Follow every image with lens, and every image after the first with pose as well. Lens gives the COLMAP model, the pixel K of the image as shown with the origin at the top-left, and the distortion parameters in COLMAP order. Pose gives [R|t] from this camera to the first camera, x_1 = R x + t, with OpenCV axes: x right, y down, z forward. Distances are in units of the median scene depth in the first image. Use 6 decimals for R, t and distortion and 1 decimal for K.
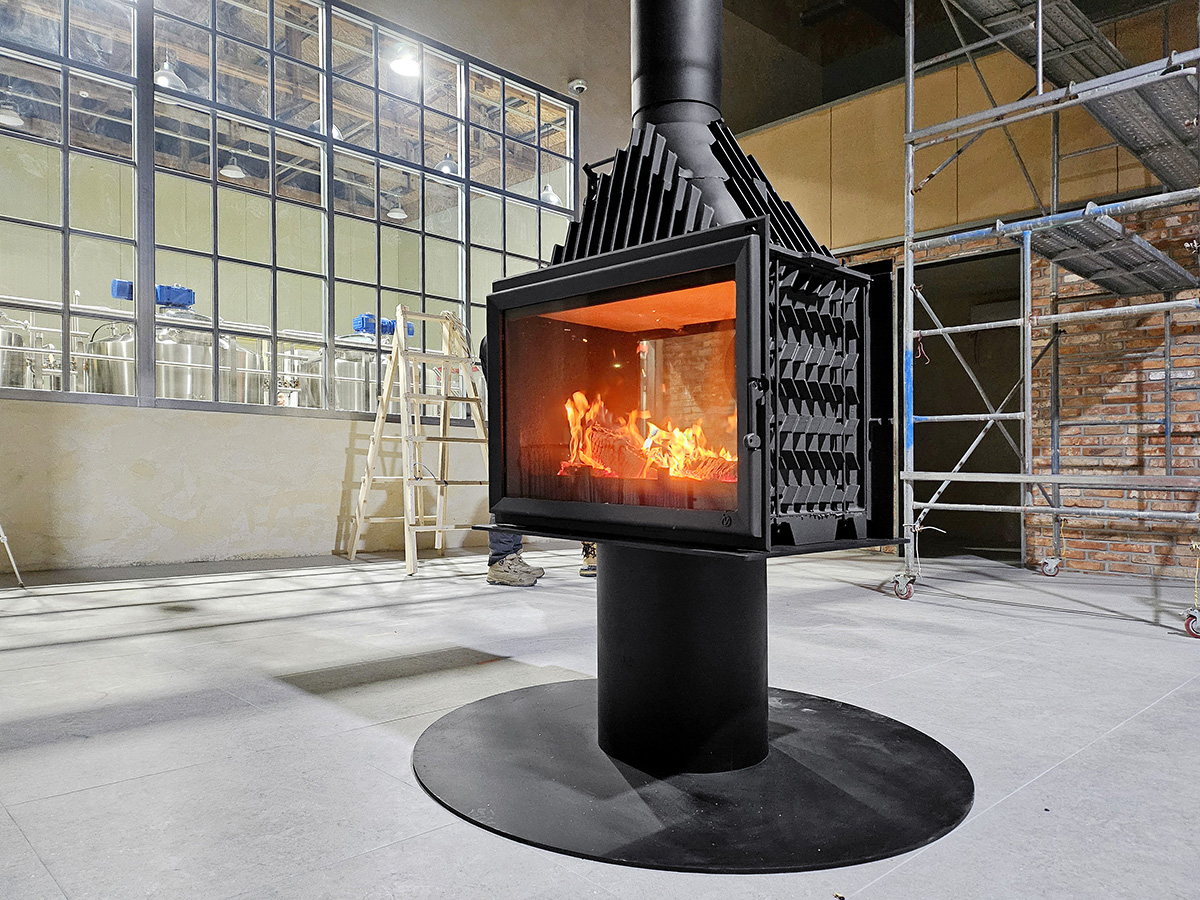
lens RADIAL K [[836.8, 0, 607.0], [0, 836.8, 451.8], [0, 0, 1]] dist [0.045940, -0.026498]
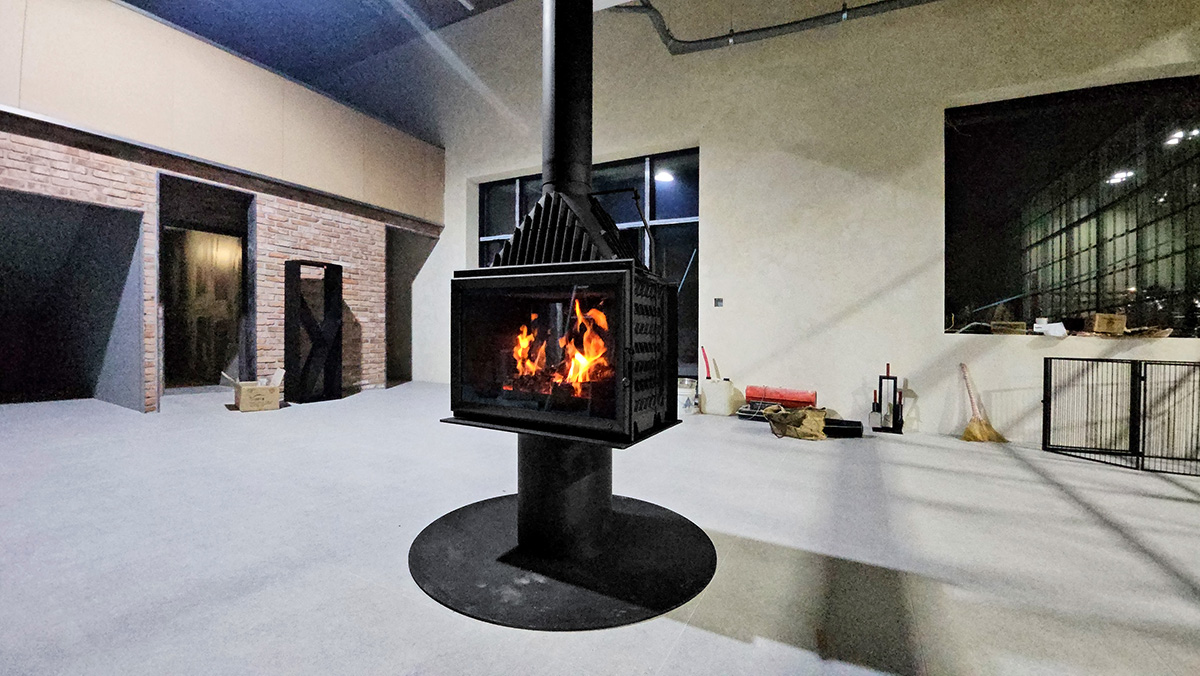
lens RADIAL K [[478.3, 0, 608.3], [0, 478.3, 327.9], [0, 0, 1]] dist [-0.014817, -0.003624]
pose [[-0.949028, -0.046474, -0.311746, 0.333110], [-0.037122, 0.998667, -0.035871, -0.071211], [0.312997, -0.022470, -0.949488, 1.962318]]
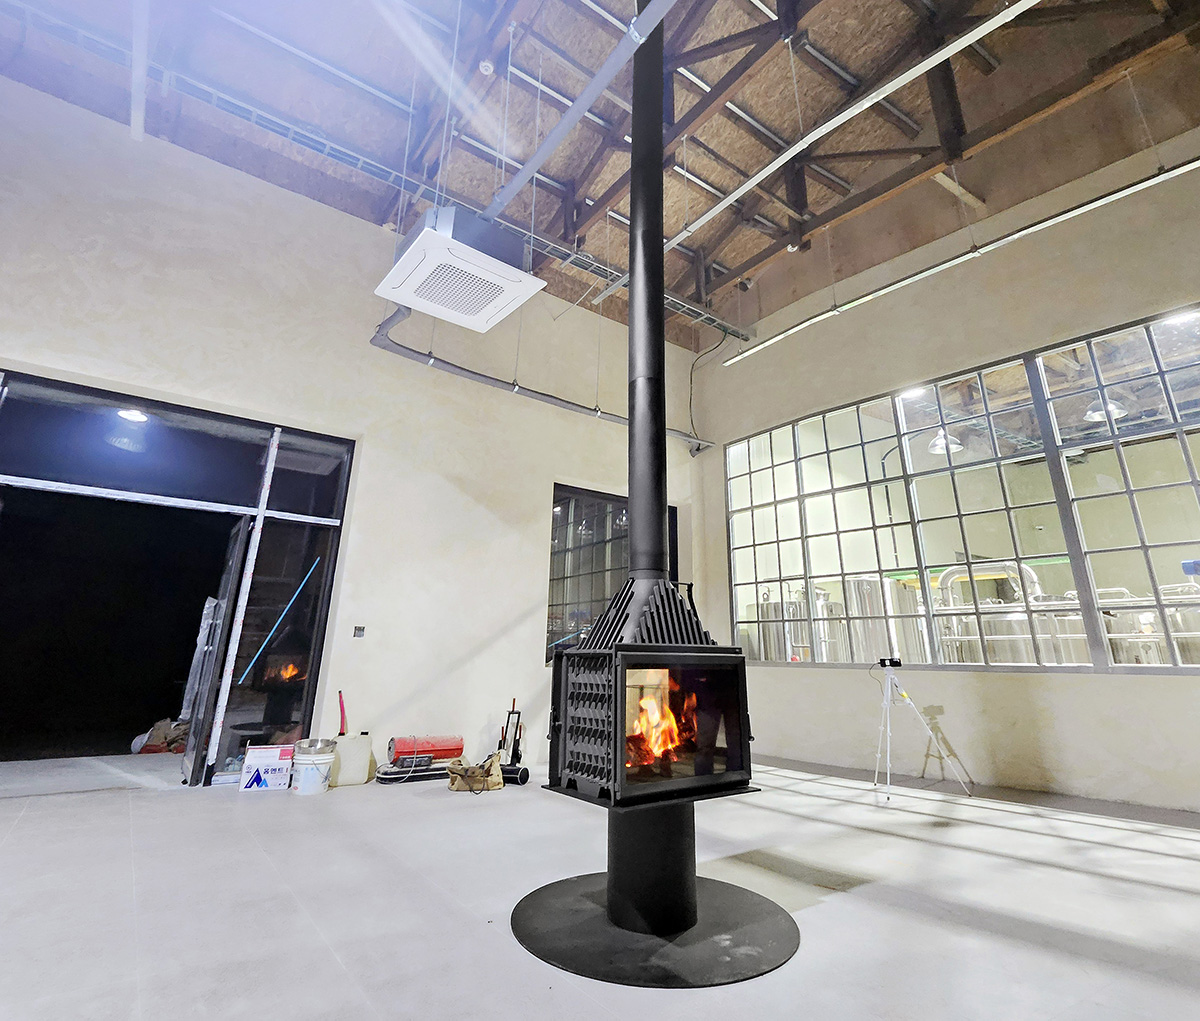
lens RADIAL K [[612.5, 0, 585.4], [0, 612.5, 432.9], [0, 0, 1]] dist [0.002564, -0.006141]
pose [[-0.129373, -0.360289, -0.923826, 1.722090], [0.000412, 0.931636, -0.363392, -0.160149], [0.991596, -0.047394, -0.120380, 1.038668]]
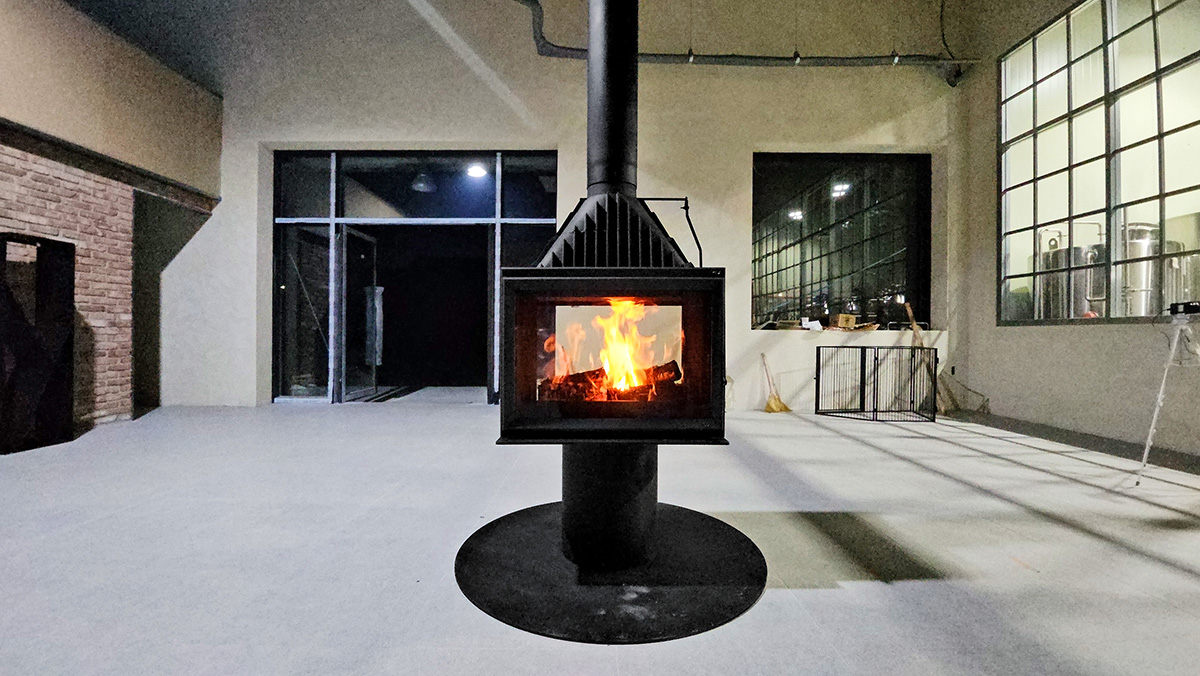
lens RADIAL K [[478.3, 0, 600.2], [0, 478.3, 329.4], [0, 0, 1]] dist [-0.014817, -0.003624]
pose [[-0.687241, -0.031599, -0.725742, 0.820407], [-0.002244, 0.999141, -0.041378, -0.067580], [0.726426, -0.026809, -0.686722, 1.640474]]
